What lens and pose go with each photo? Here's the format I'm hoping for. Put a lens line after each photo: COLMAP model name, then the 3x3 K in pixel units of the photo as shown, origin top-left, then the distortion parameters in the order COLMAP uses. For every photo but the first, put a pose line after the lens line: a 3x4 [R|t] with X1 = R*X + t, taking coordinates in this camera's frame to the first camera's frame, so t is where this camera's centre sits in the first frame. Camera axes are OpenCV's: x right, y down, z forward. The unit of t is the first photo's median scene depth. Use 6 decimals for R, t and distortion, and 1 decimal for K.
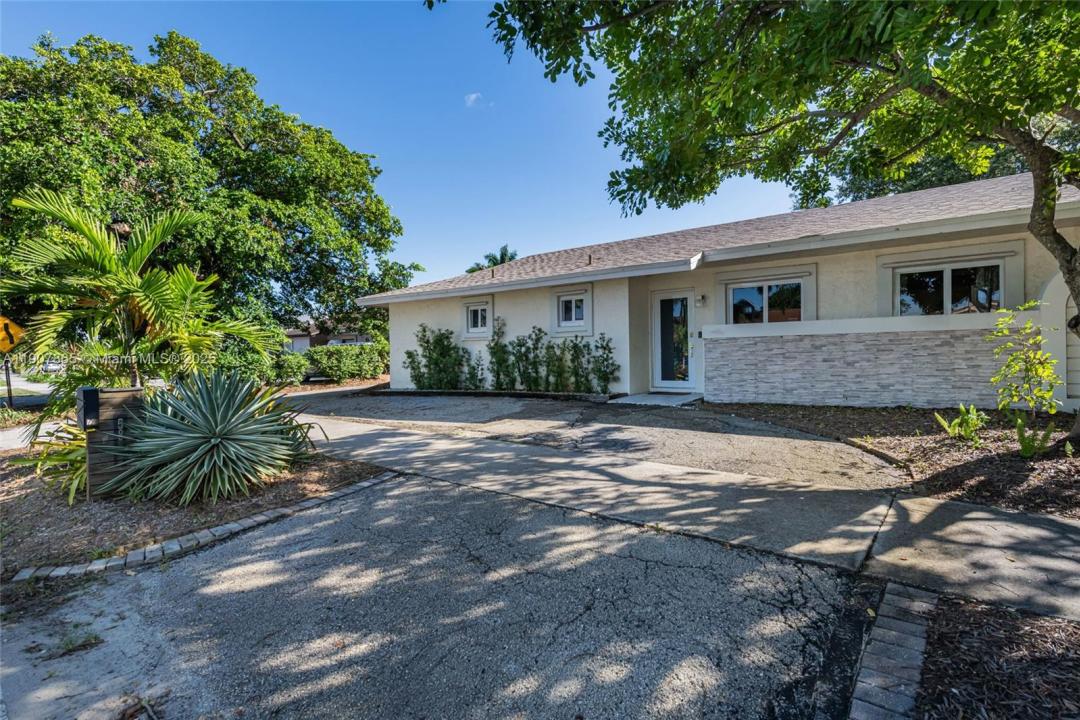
lens RADIAL K [[513.7, 0, 540.0], [0, 513.7, 360.0], [0, 0, 1]] dist [-0.000182, -0.000040]
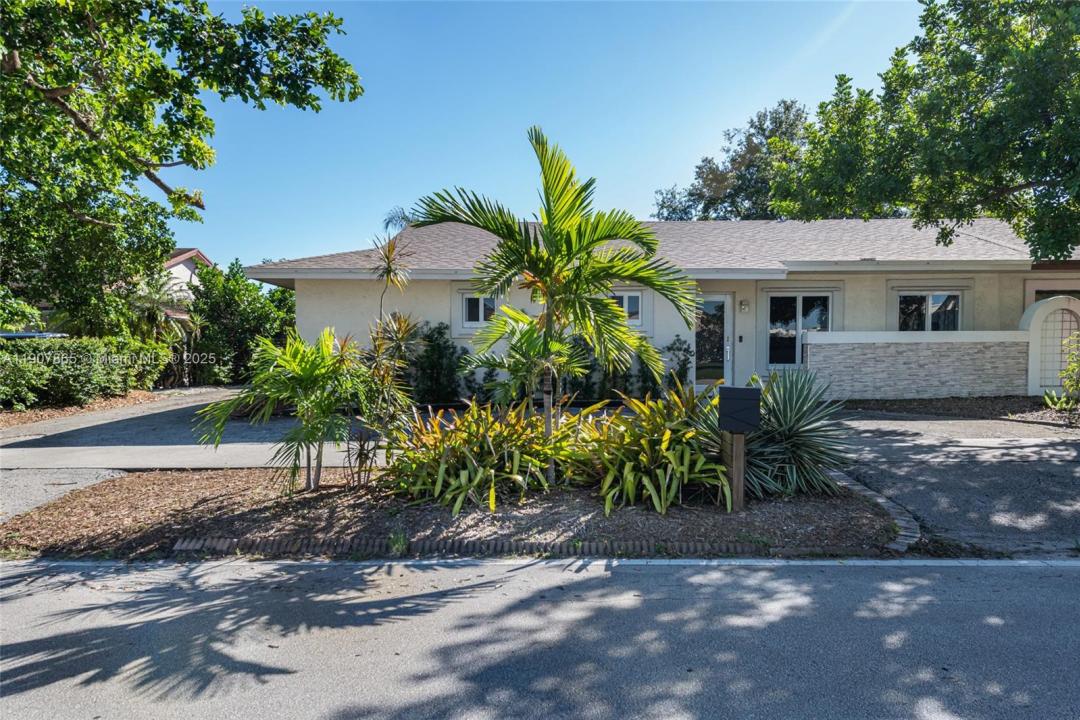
lens RADIAL K [[743.5, 0, 538.3], [0, 743.5, 391.1], [0, 0, 1]] dist [0.002663, -0.000143]
pose [[0.794590, -0.016139, 0.606932, -1.221235], [0.000219, 0.999654, 0.026295, 0.020081], [-0.607146, -0.020761, 0.794319, 0.089927]]
